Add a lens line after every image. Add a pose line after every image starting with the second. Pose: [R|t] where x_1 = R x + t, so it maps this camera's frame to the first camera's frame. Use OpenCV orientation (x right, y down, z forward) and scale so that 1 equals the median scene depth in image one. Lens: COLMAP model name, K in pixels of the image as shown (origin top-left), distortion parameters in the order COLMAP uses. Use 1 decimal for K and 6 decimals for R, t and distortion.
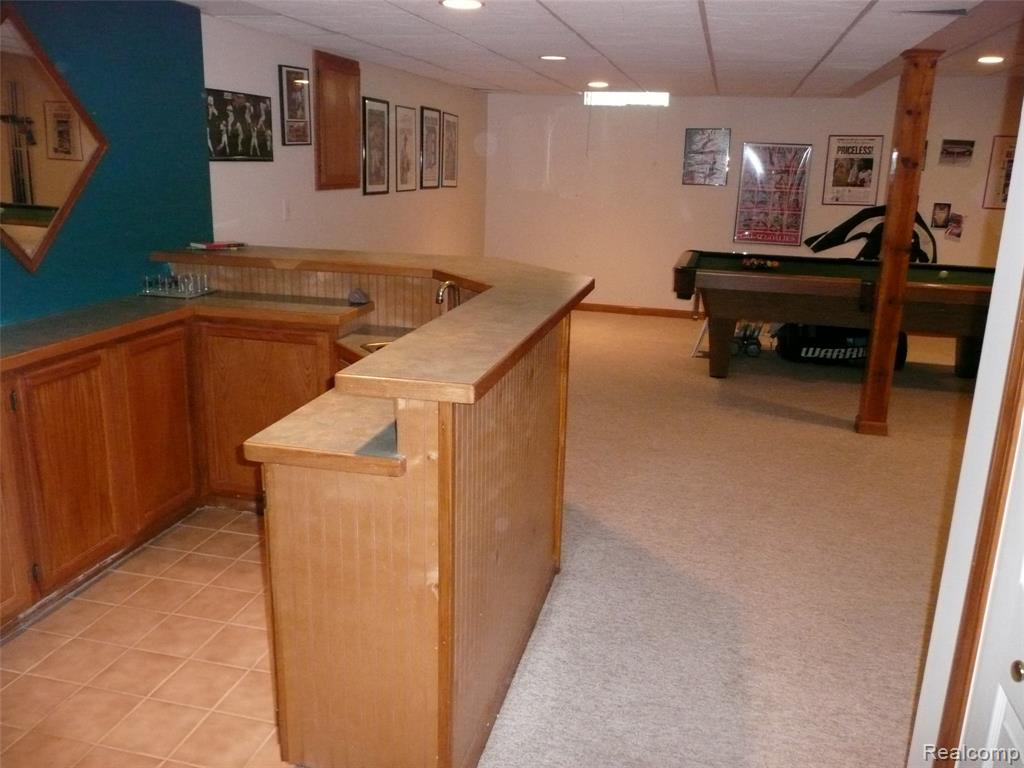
lens RADIAL K [[859.4, 0, 513.4], [0, 859.4, 386.1], [0, 0, 1]] dist [-0.033349, 0.038305]
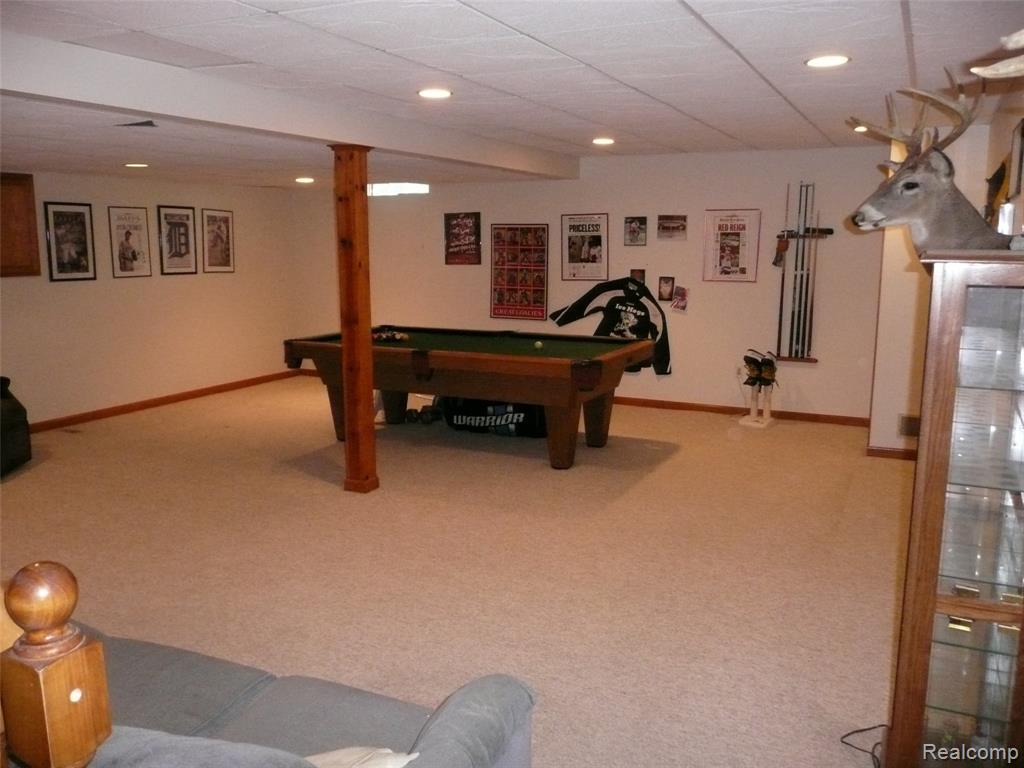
lens RADIAL K [[859.4, 0, 511.7], [0, 859.4, 387.2], [0, 0, 1]] dist [-0.033349, 0.038305]
pose [[0.977582, 0.007403, -0.210427, 0.537039], [-0.026461, 0.995778, -0.087899, 0.010000], [0.208888, 0.091497, 0.973650, -0.014087]]
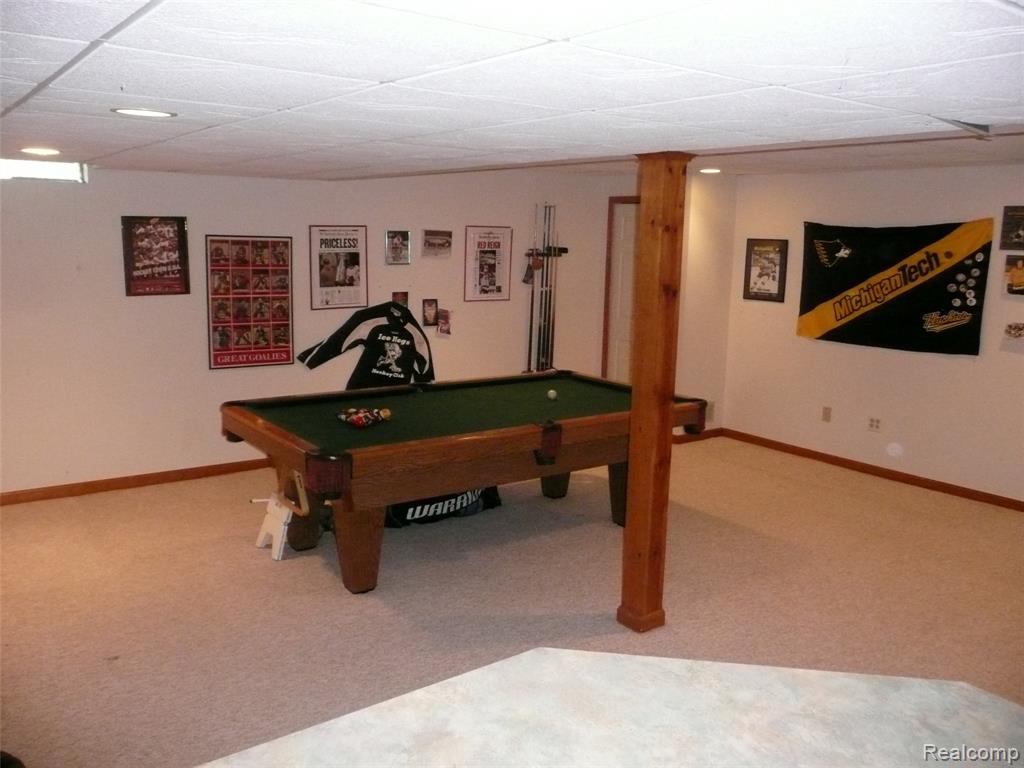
lens RADIAL K [[859.4, 0, 512.0], [0, 859.4, 385.6], [0, 0, 1]] dist [-0.033349, 0.038305]
pose [[0.633290, -0.147303, 0.759767, -0.144347], [0.192932, 0.980773, 0.029337, -0.134070], [-0.749481, 0.128005, 0.649533, 0.357567]]
